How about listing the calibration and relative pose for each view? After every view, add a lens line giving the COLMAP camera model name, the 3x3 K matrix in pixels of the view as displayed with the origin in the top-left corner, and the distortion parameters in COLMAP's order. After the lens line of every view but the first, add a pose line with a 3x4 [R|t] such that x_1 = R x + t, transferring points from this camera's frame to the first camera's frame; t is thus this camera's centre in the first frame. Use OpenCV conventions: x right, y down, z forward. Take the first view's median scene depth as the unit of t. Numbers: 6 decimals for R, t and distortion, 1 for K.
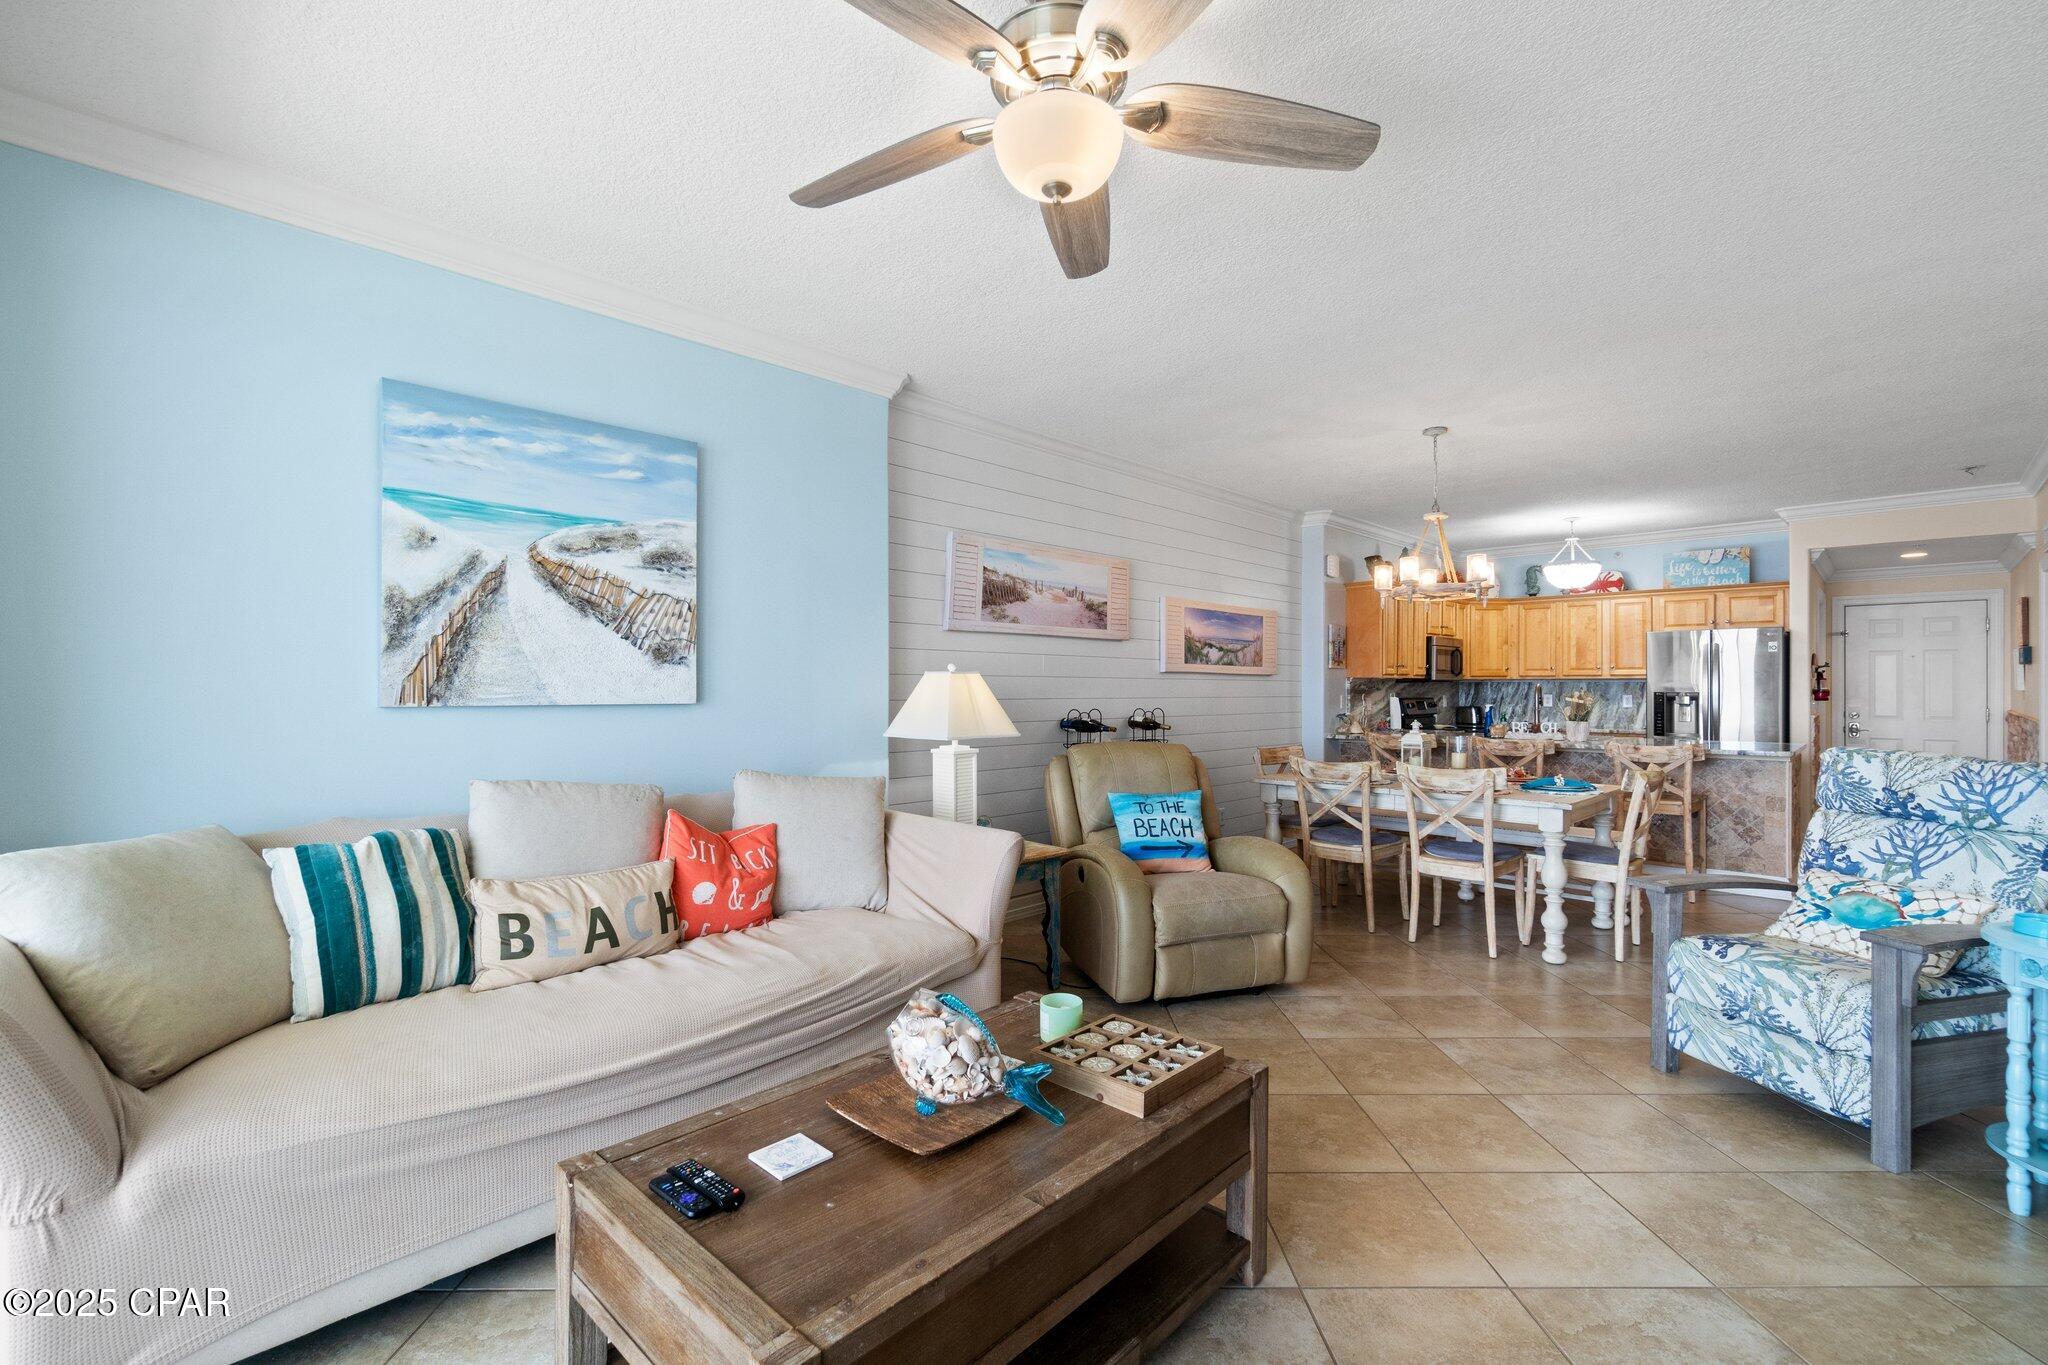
lens RADIAL K [[899.1, 0, 1021.6], [0, 899.1, 679.8], [0, 0, 1]] dist [0.000864, -0.001165]
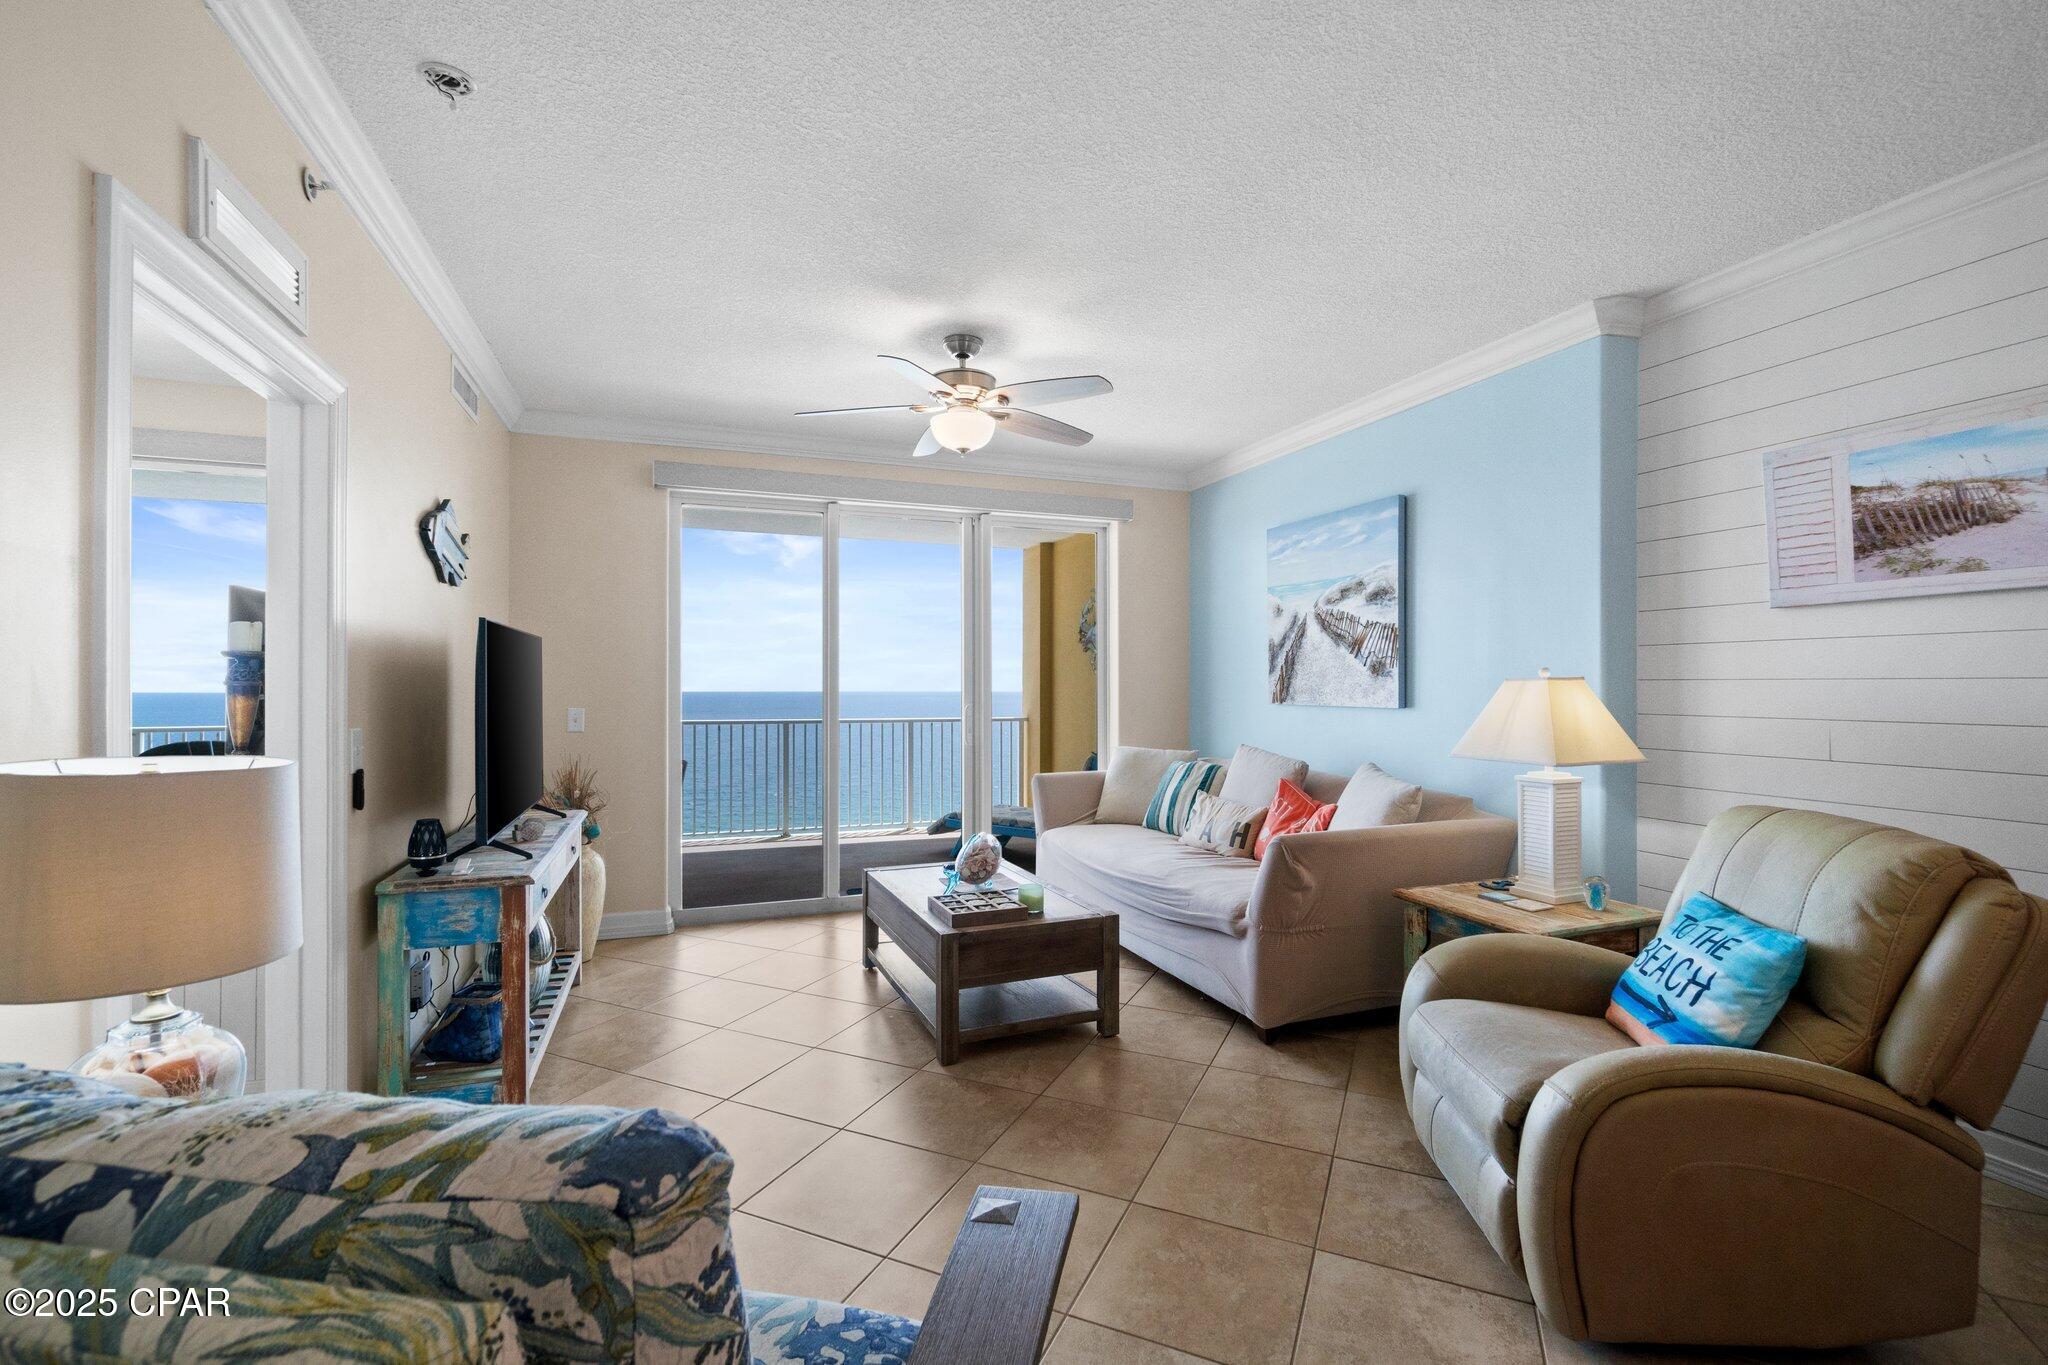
lens RADIAL K [[899.1, 0, 1017.5], [0, 899.1, 680.8], [0, 0, 1]] dist [0.000864, -0.001165]
pose [[-0.430694, -0.008261, -0.902460, 0.974221], [0.004995, 0.999921, -0.011537, 0.000634], [0.902484, -0.009477, -0.430619, 1.073875]]
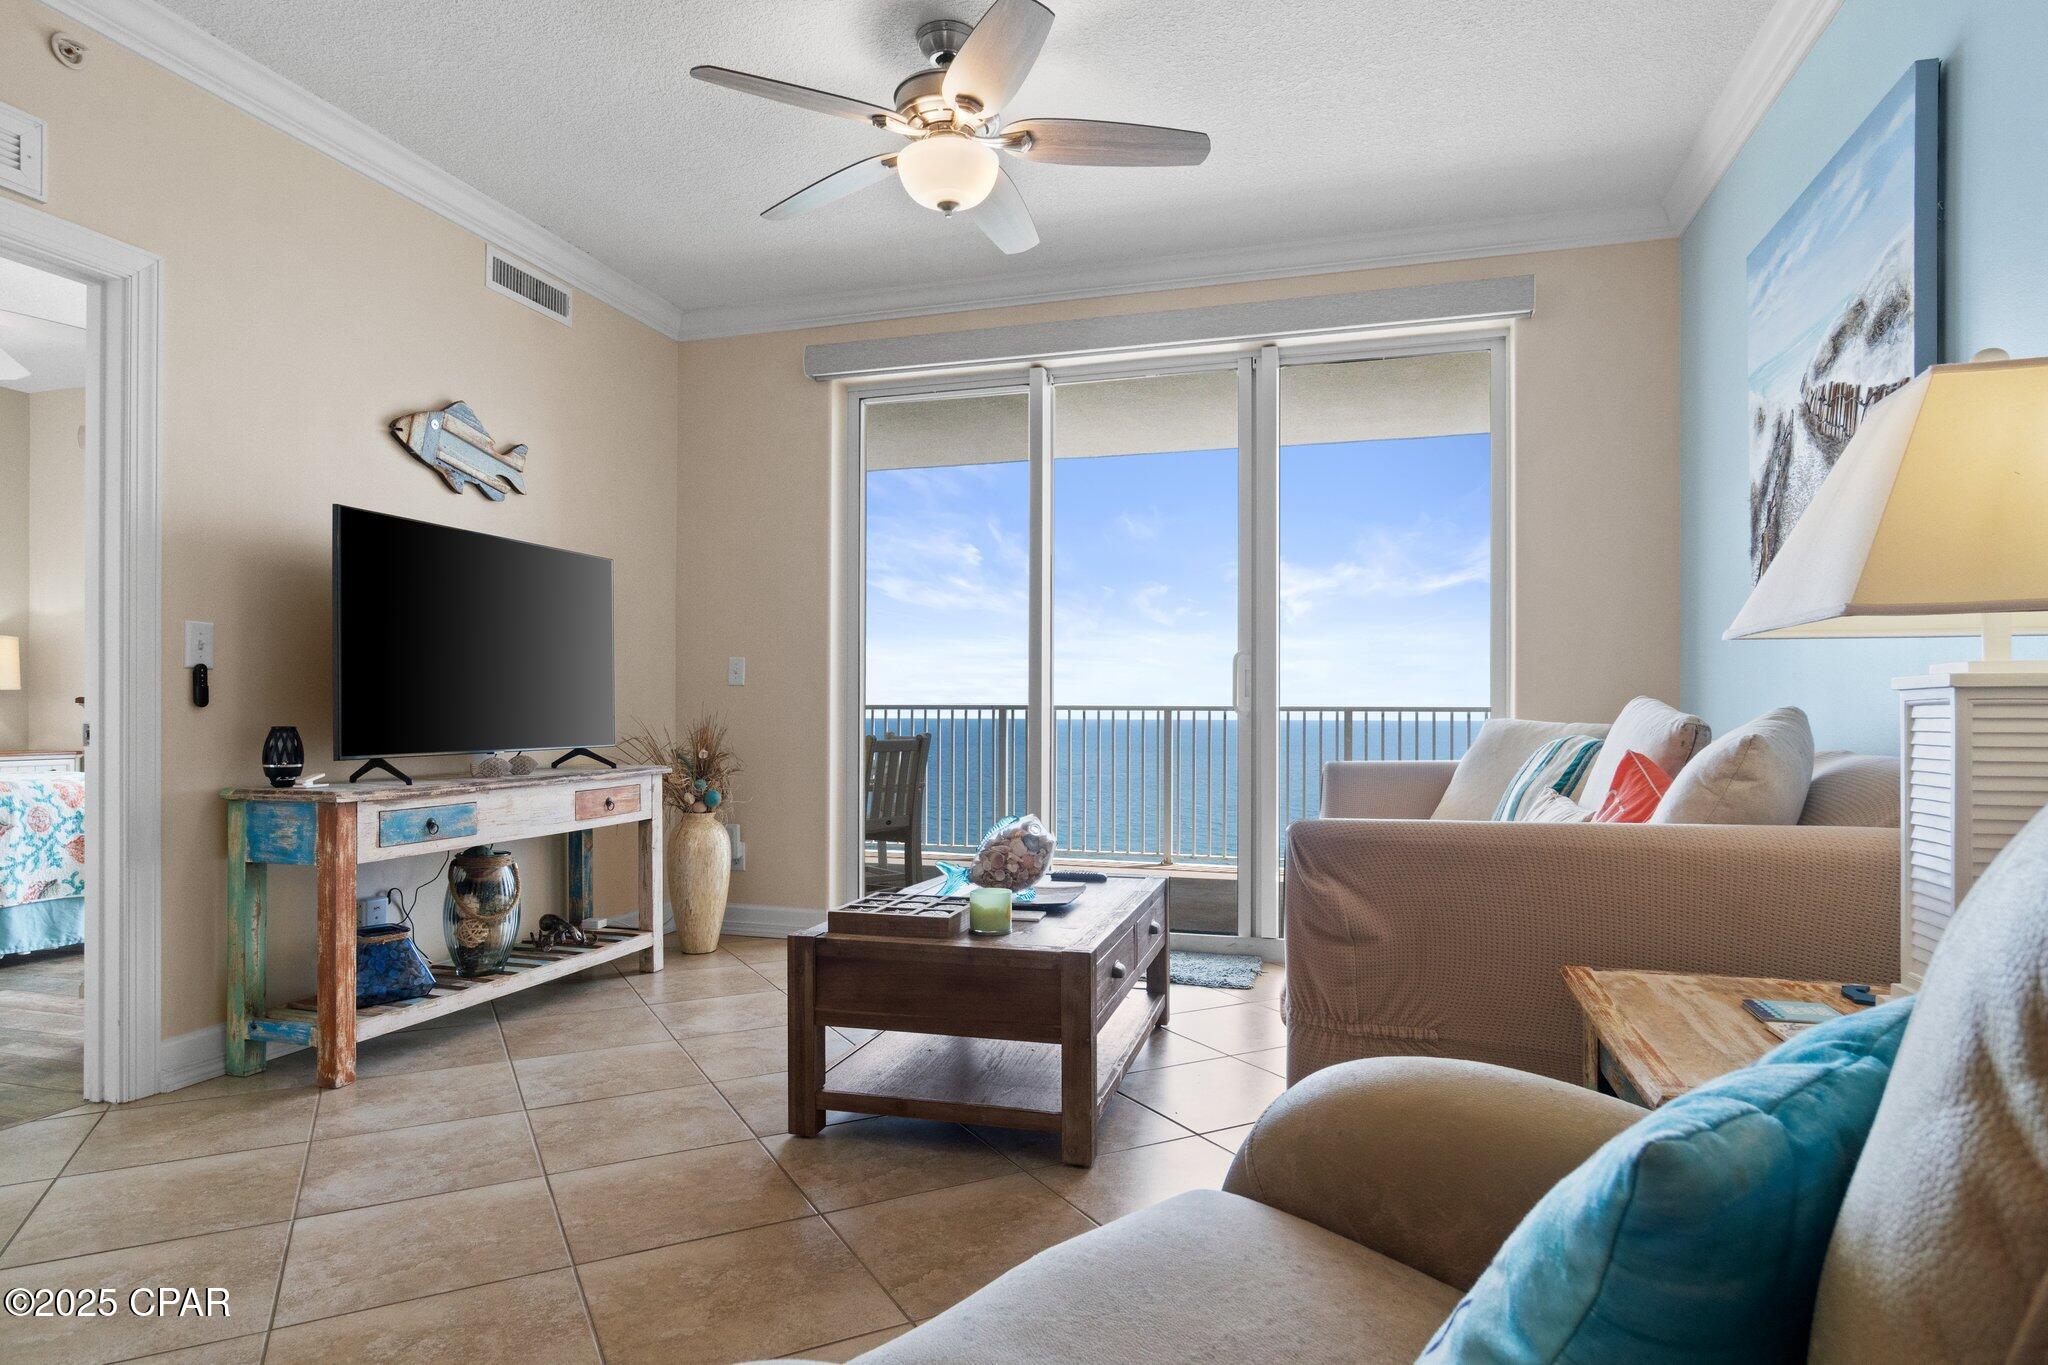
lens RADIAL K [[1166.7, 0, 1020.9], [0, 1166.7, 701.7], [0, 0, 1]] dist [-0.003681, 0.001295]
pose [[-0.889346, -0.008065, -0.457163, 0.385403], [-0.000232, 0.999852, -0.017186, 0.107188], [0.457234, -0.015178, -0.889217, 1.369751]]
